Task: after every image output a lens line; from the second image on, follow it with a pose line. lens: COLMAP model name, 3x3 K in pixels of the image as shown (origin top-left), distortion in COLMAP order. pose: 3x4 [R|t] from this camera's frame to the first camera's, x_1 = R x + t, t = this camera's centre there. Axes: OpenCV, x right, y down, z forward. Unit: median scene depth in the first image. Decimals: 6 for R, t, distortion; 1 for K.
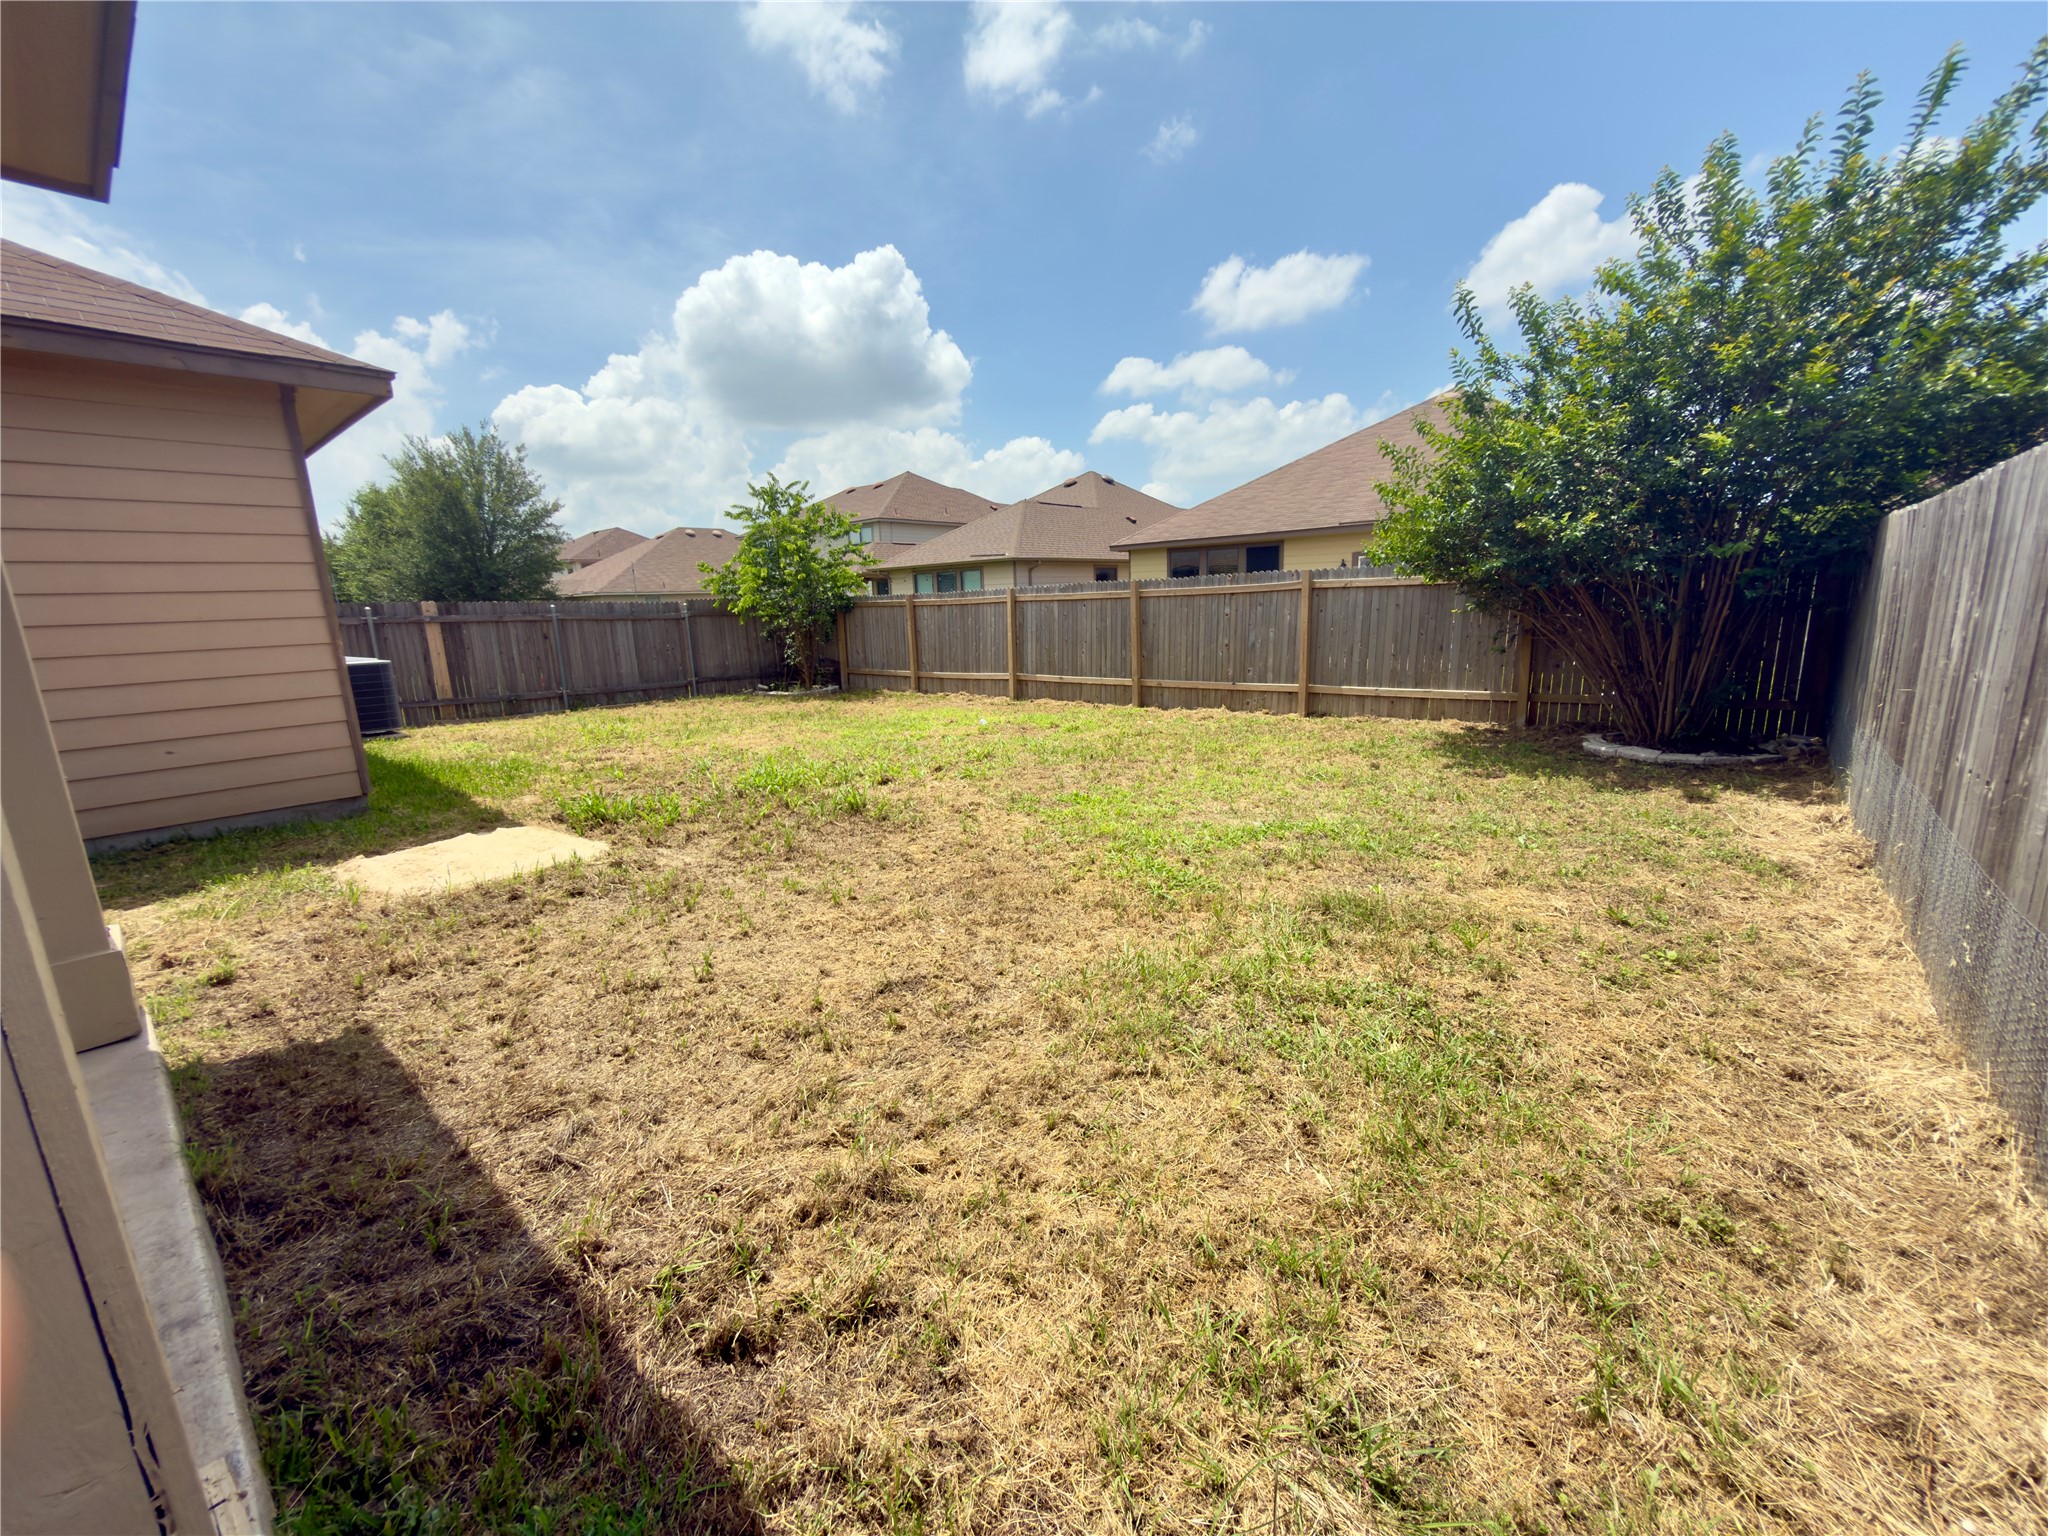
lens RADIAL K [[821.3, 0, 1028.2], [0, 821.3, 768.9], [0, 0, 1]] dist [-0.001265, -0.000119]
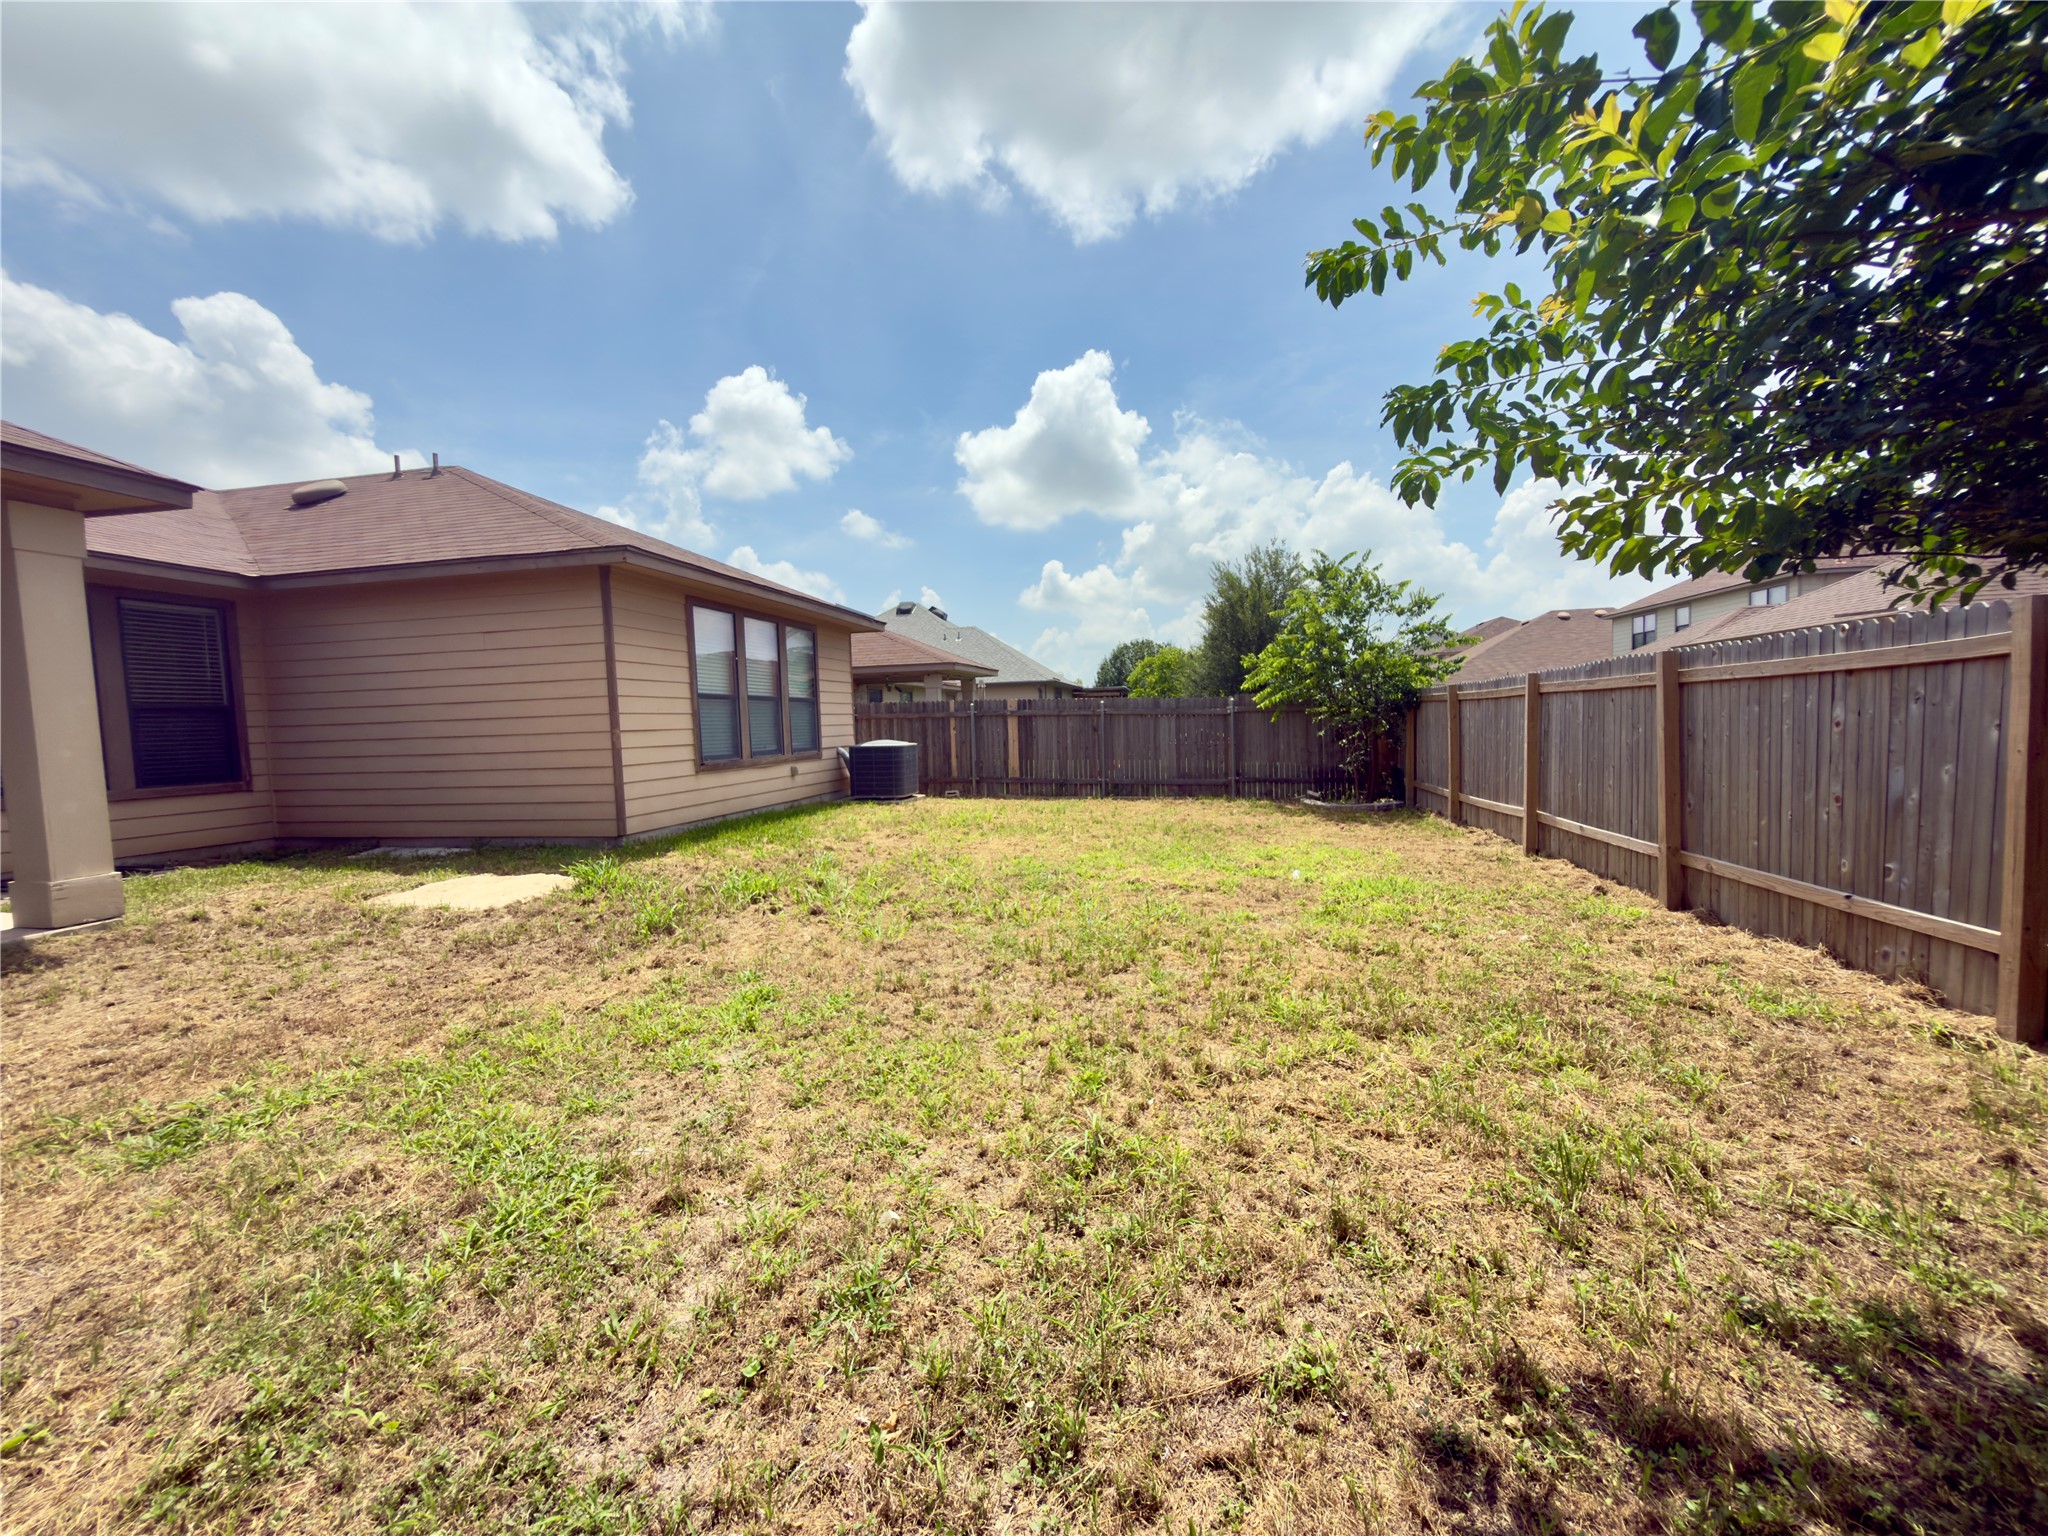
lens RADIAL K [[821.3, 0, 1028.7], [0, 821.3, 769.2], [0, 0, 1]] dist [-0.001265, -0.000119]
pose [[0.488005, 0.069299, -0.870085, 0.332827], [-0.162584, 0.986614, -0.012608, -0.080617], [0.857565, 0.147615, 0.492740, 0.390164]]
